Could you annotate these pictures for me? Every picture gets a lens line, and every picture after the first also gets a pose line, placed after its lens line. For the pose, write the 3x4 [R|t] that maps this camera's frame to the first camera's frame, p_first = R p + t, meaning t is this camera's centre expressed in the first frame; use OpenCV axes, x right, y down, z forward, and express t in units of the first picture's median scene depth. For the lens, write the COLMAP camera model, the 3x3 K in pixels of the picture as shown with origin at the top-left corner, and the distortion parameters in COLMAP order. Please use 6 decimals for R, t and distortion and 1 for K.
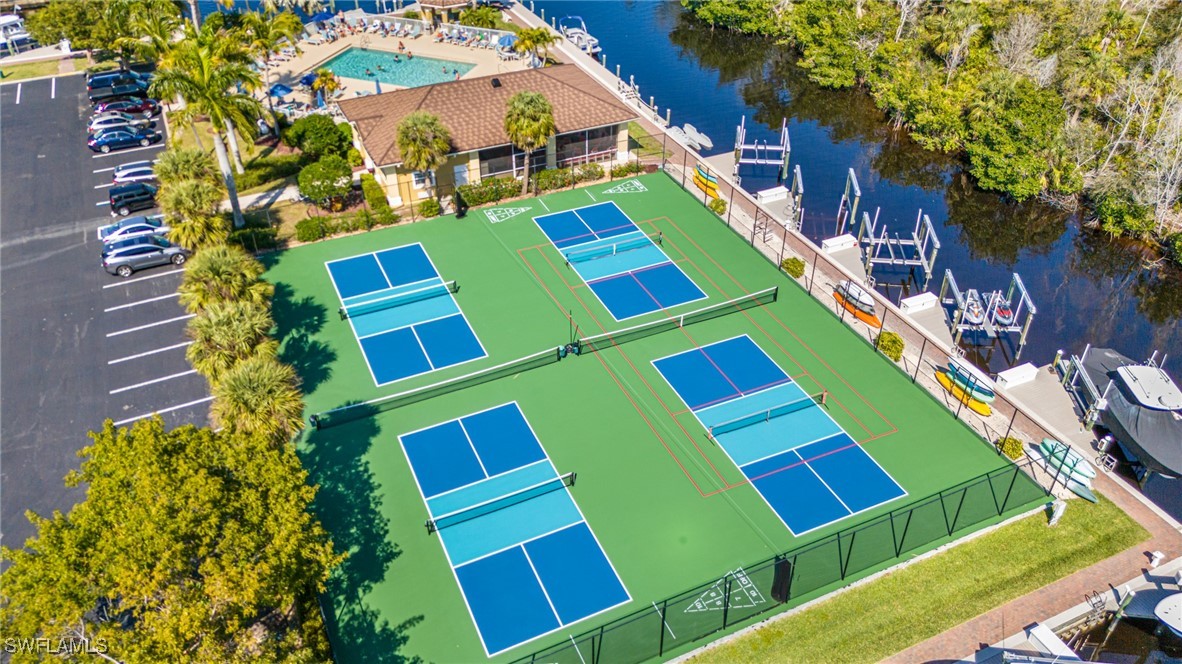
lens RADIAL K [[923.6, 0, 591.0], [0, 923.6, 332.0], [0, 0, 1]] dist [0.010513, 0.003468]
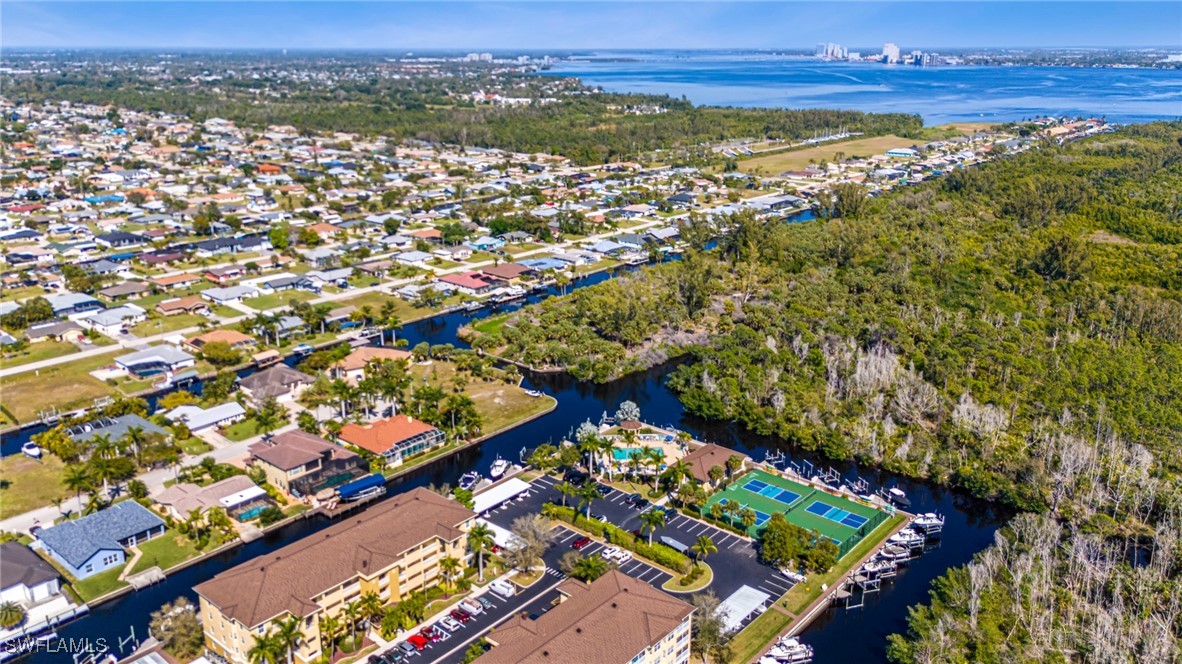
lens RADIAL K [[923.6, 0, 591.0], [0, 923.6, 332.0], [0, 0, 1]] dist [0.010513, 0.003468]
pose [[0.909337, -0.118783, 0.398745, -2.028854], [0.243725, 0.928808, -0.279129, 0.183345], [-0.337202, 0.351006, 0.873550, -2.258829]]
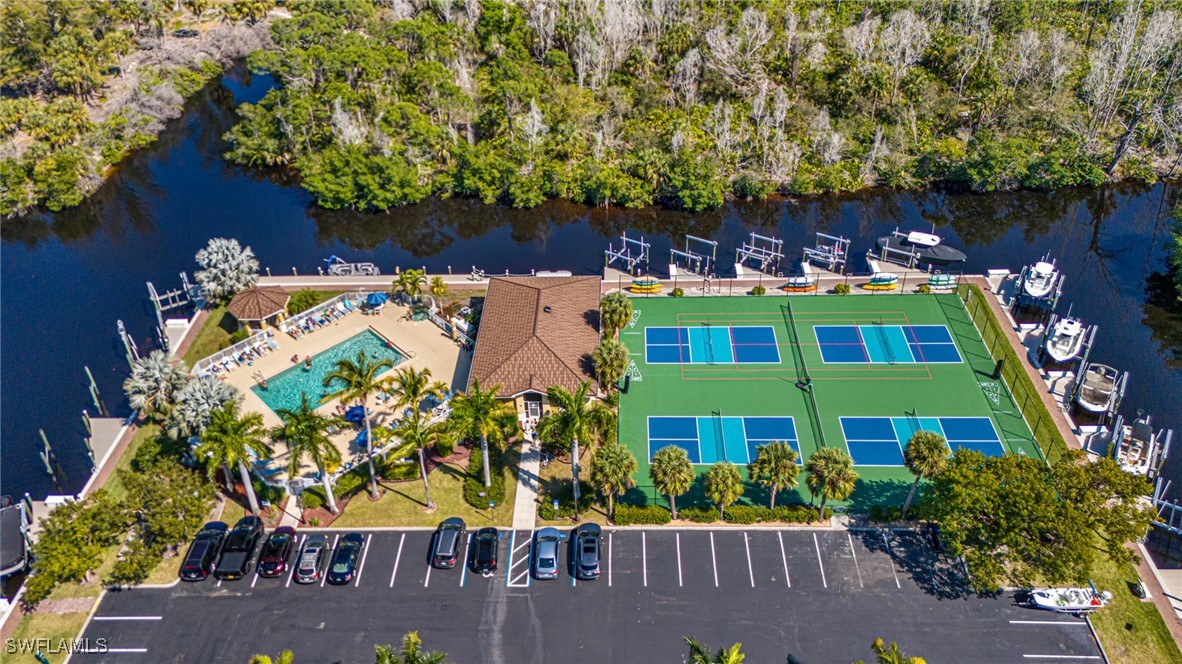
lens RADIAL K [[923.6, 0, 591.0], [0, 923.6, 332.0], [0, 0, 1]] dist [0.010513, 0.003468]
pose [[0.441765, -0.545413, 0.712297, -1.126076], [0.557720, 0.788866, 0.258146, -0.594669], [-0.702703, 0.283223, 0.652681, 0.096807]]
